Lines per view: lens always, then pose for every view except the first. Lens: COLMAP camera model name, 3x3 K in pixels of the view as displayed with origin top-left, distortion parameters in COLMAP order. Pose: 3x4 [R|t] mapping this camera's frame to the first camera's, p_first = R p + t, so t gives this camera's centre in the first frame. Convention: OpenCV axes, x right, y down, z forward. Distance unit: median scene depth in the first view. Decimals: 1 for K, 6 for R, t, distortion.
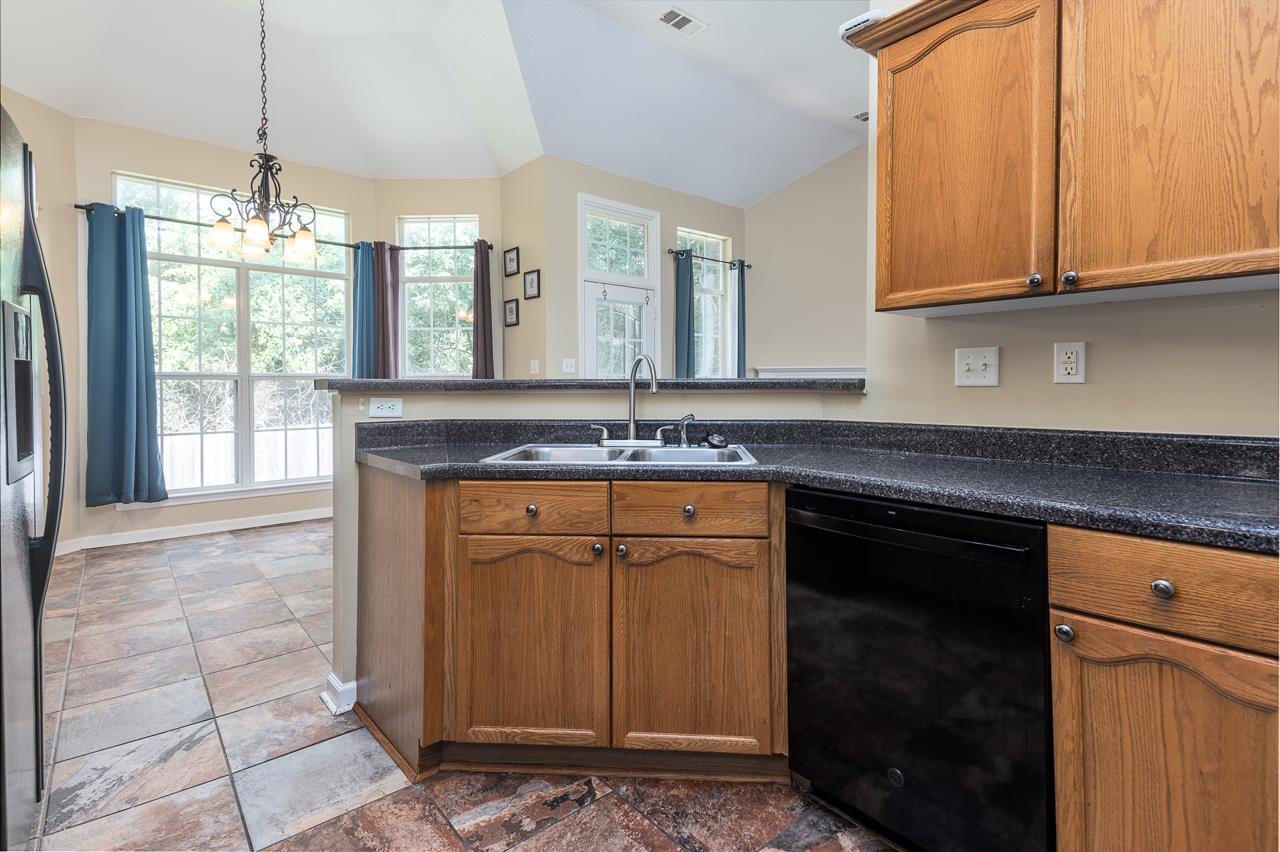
lens RADIAL K [[609.8, 0, 633.0], [0, 609.8, 389.7], [0, 0, 1]] dist [0.051009, -0.019498]
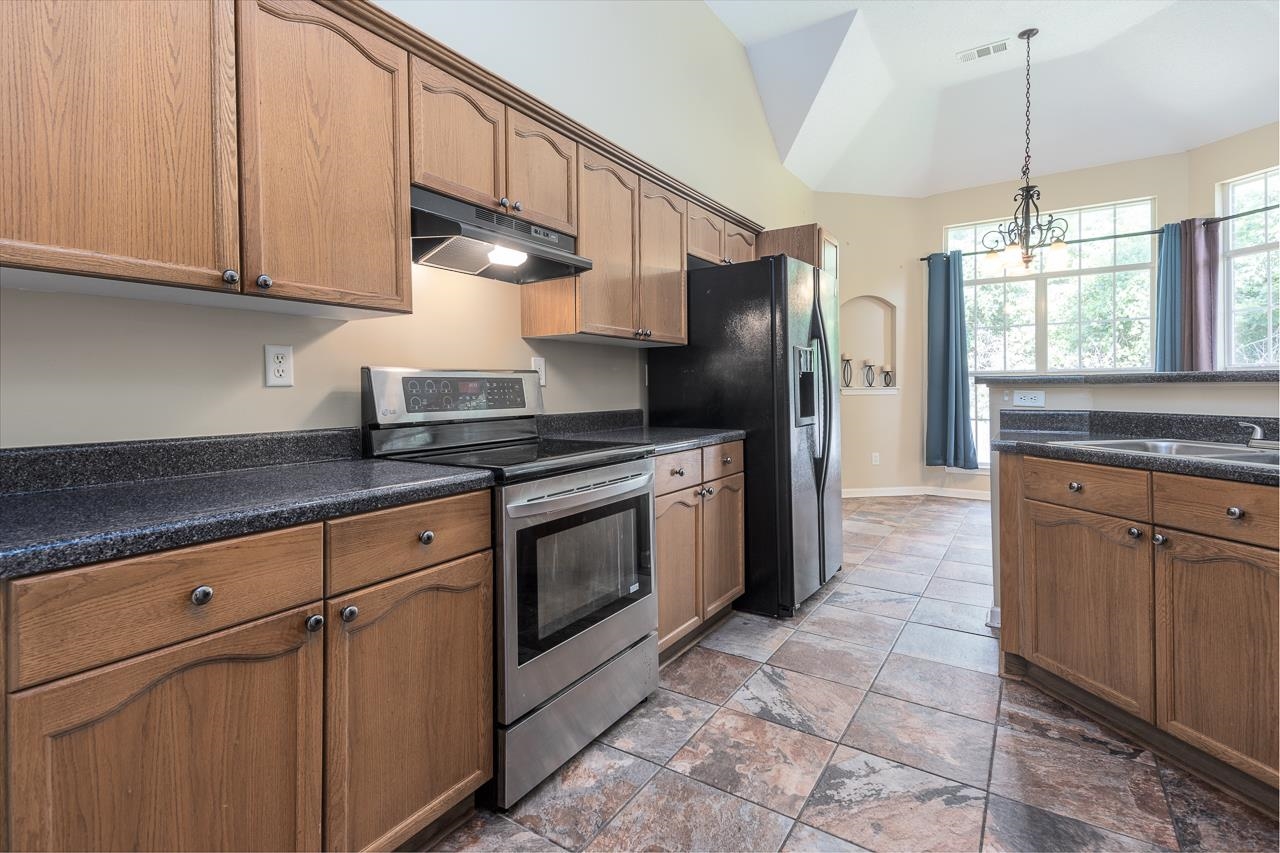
lens RADIAL K [[609.8, 0, 633.8], [0, 609.8, 391.3], [0, 0, 1]] dist [0.051009, -0.019498]
pose [[0.288797, 0.006726, -0.957367, 0.711302], [0.004920, 0.999952, 0.008509, 0.000358], [0.957378, -0.007168, 0.288750, -0.142272]]
